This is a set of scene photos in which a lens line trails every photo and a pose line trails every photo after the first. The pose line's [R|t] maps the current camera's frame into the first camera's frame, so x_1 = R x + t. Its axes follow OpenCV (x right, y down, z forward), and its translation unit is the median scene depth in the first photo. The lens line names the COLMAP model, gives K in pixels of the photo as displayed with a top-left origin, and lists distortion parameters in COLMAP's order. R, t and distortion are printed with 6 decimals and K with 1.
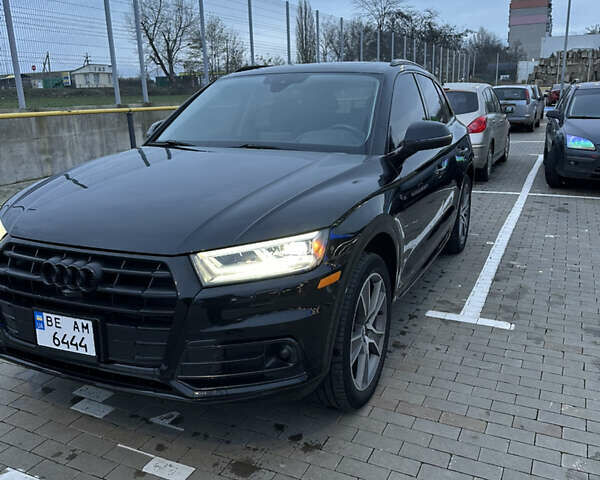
lens RADIAL K [[563.5, 0, 298.5], [0, 563.5, 221.0], [0, 0, 1]] dist [0.141920, -0.251492]
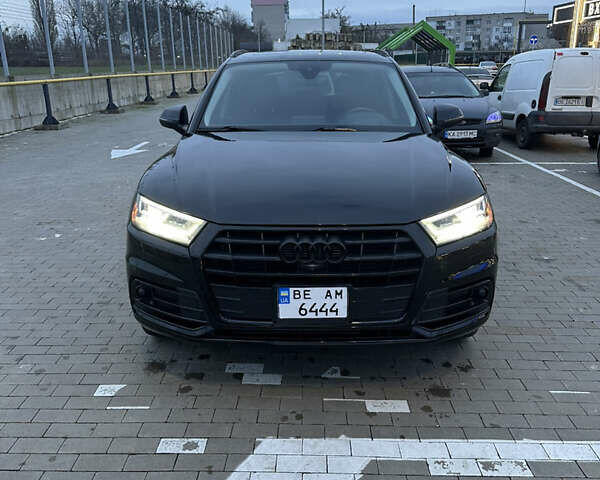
lens RADIAL K [[563.5, 0, 298.5], [0, 563.5, 221.0], [0, 0, 1]] dist [0.141920, -0.251492]
pose [[0.914609, -0.094694, 0.393095, -0.837214], [0.079181, 0.995312, 0.055536, -0.026909], [-0.396511, -0.019668, 0.917819, -0.000444]]
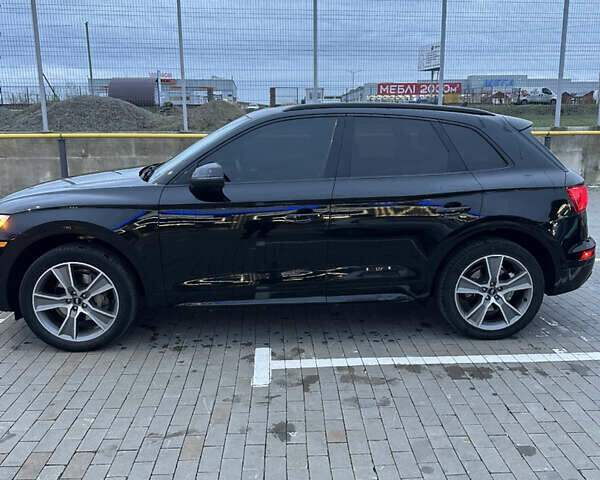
lens RADIAL K [[563.5, 0, 298.5], [0, 563.5, 221.0], [0, 0, 1]] dist [0.141920, -0.251492]
pose [[0.491314, 0.199136, -0.847912, 1.920200], [-0.201882, 0.973037, 0.111544, -0.338832], [0.847263, 0.116375, 0.518269, 0.871745]]
